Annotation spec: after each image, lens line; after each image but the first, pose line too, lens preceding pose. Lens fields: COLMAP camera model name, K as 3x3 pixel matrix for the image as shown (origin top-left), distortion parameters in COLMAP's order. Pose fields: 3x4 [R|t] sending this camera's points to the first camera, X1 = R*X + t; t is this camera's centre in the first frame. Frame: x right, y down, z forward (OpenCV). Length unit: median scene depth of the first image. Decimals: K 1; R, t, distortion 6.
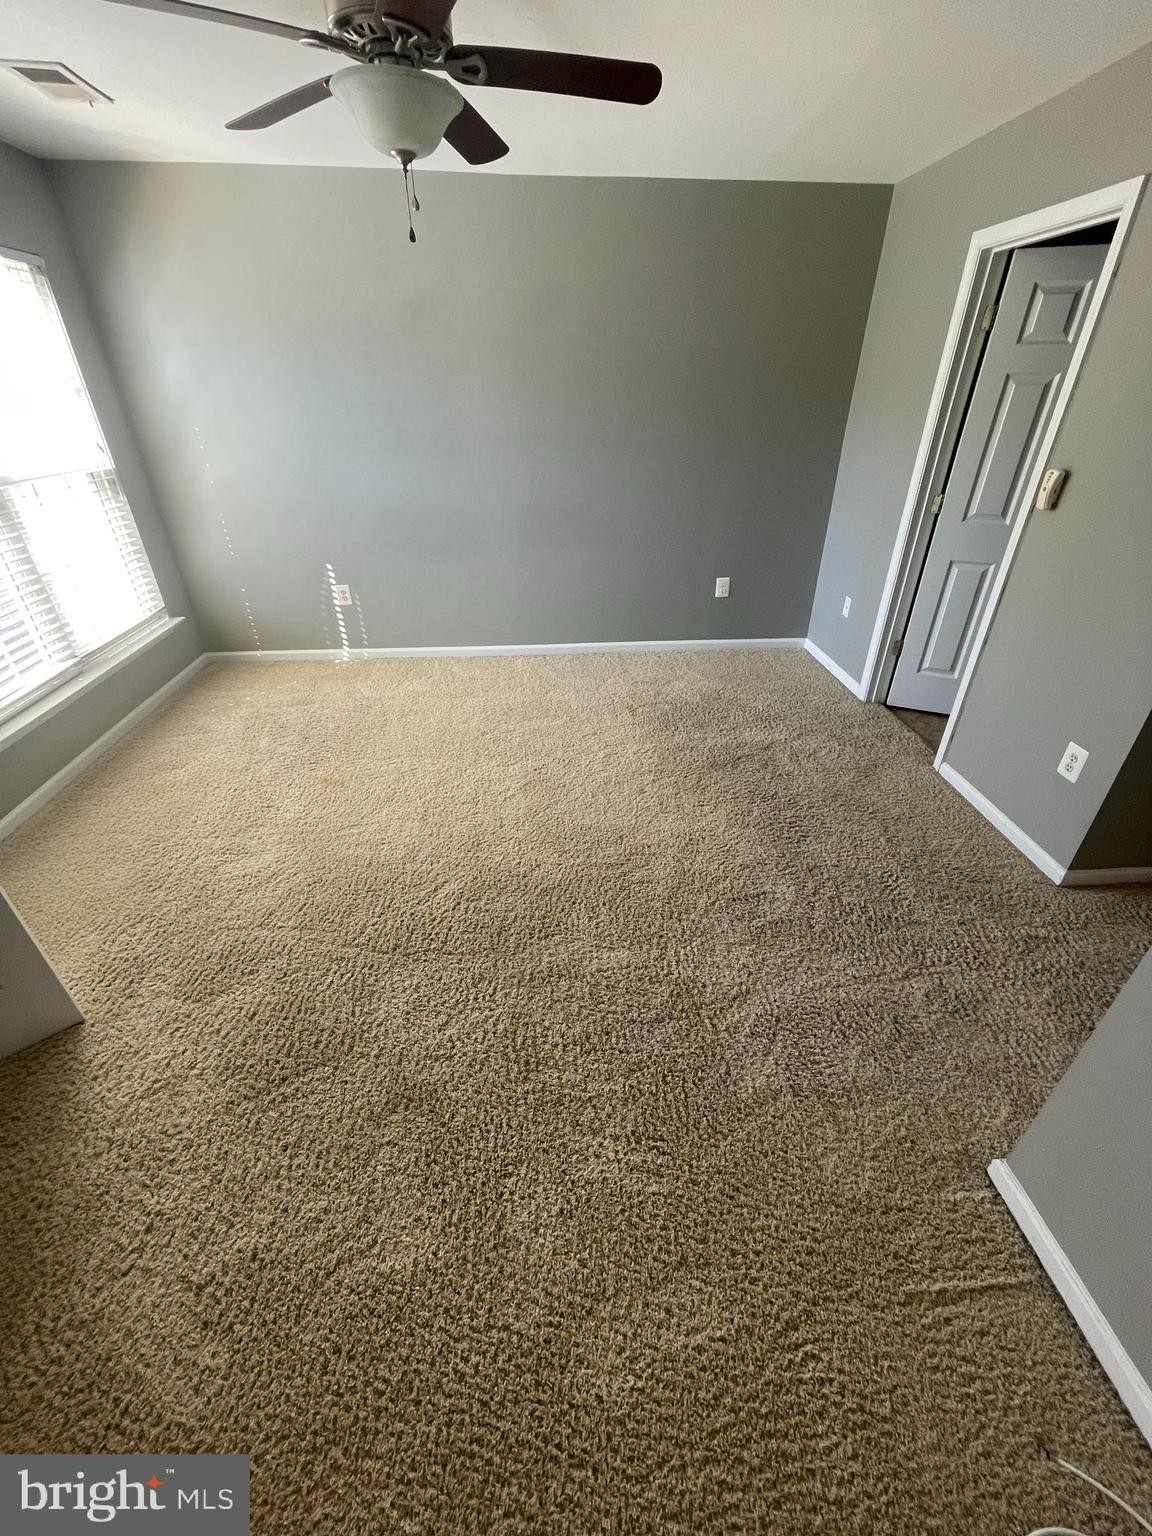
lens RADIAL K [[621.3, 0, 576.0], [0, 621.3, 768.0], [0, 0, 1]] dist [0.000073, 0.000132]
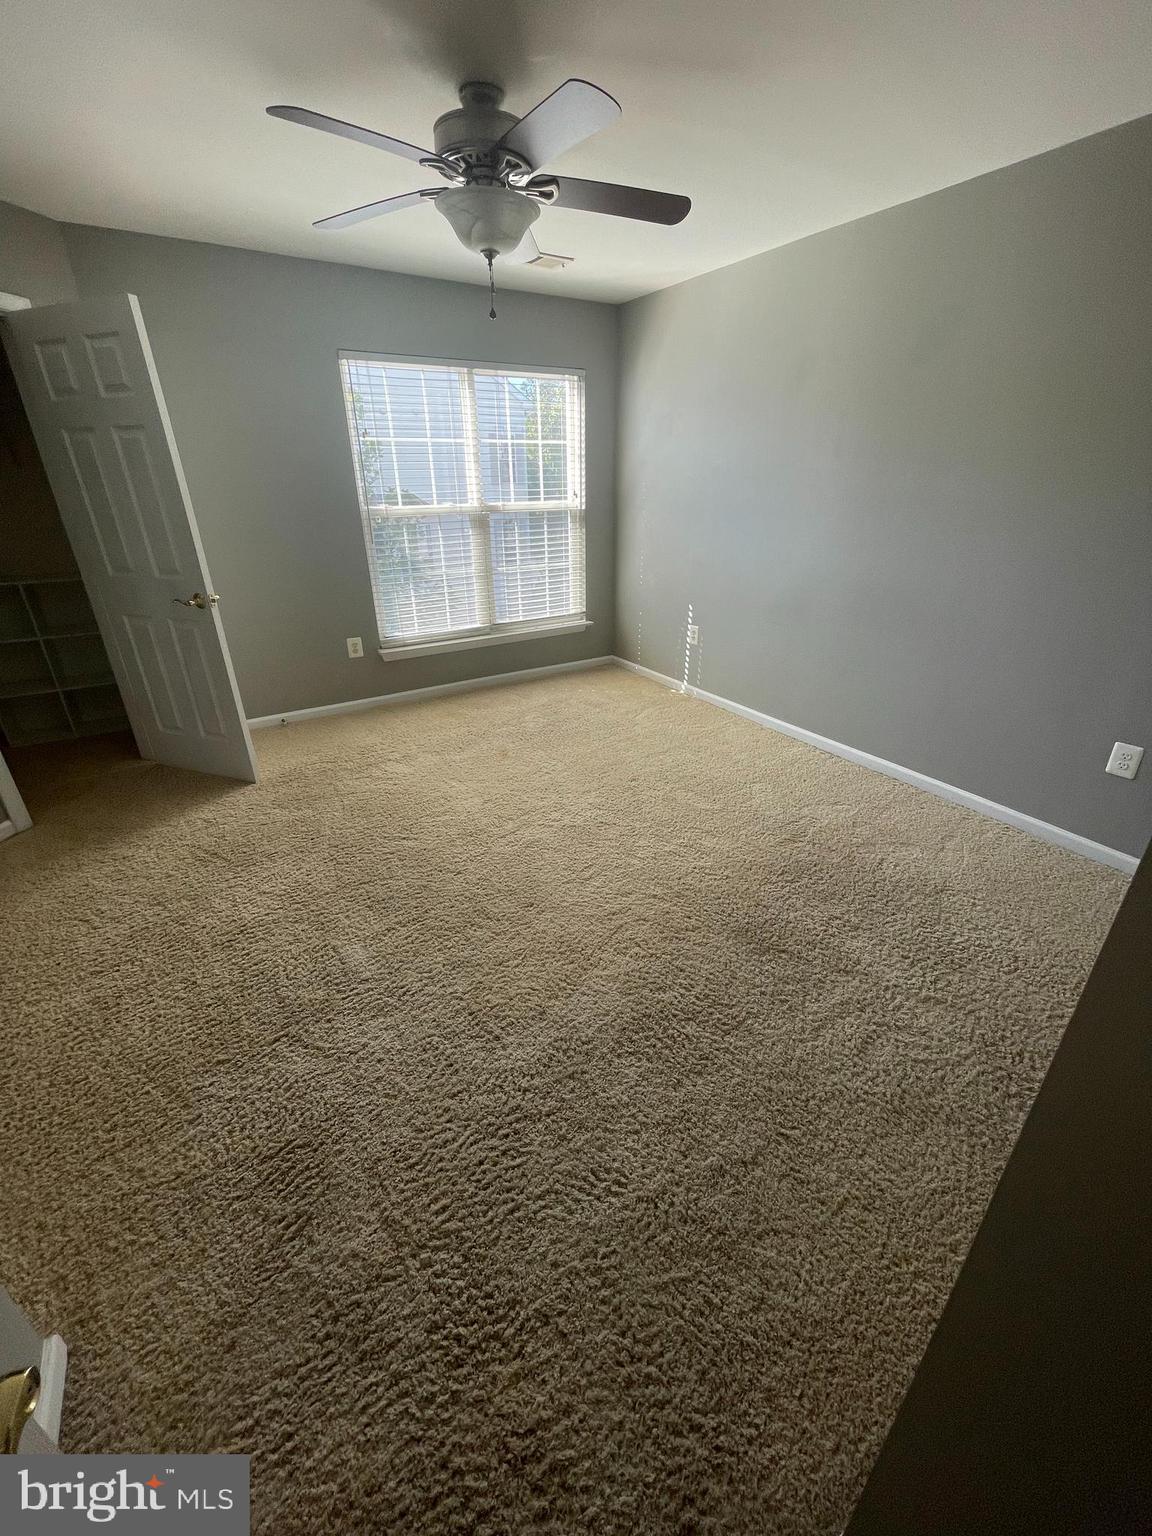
lens RADIAL K [[616.2, 0, 580.8], [0, 616.2, 762.5], [0, 0, 1]] dist [-0.002053, -0.000414]
pose [[0.475255, 0.370835, -0.797881, 0.514207], [-0.456222, 0.879270, 0.136915, -0.155211], [0.752326, 0.298941, 0.587061, 0.322769]]
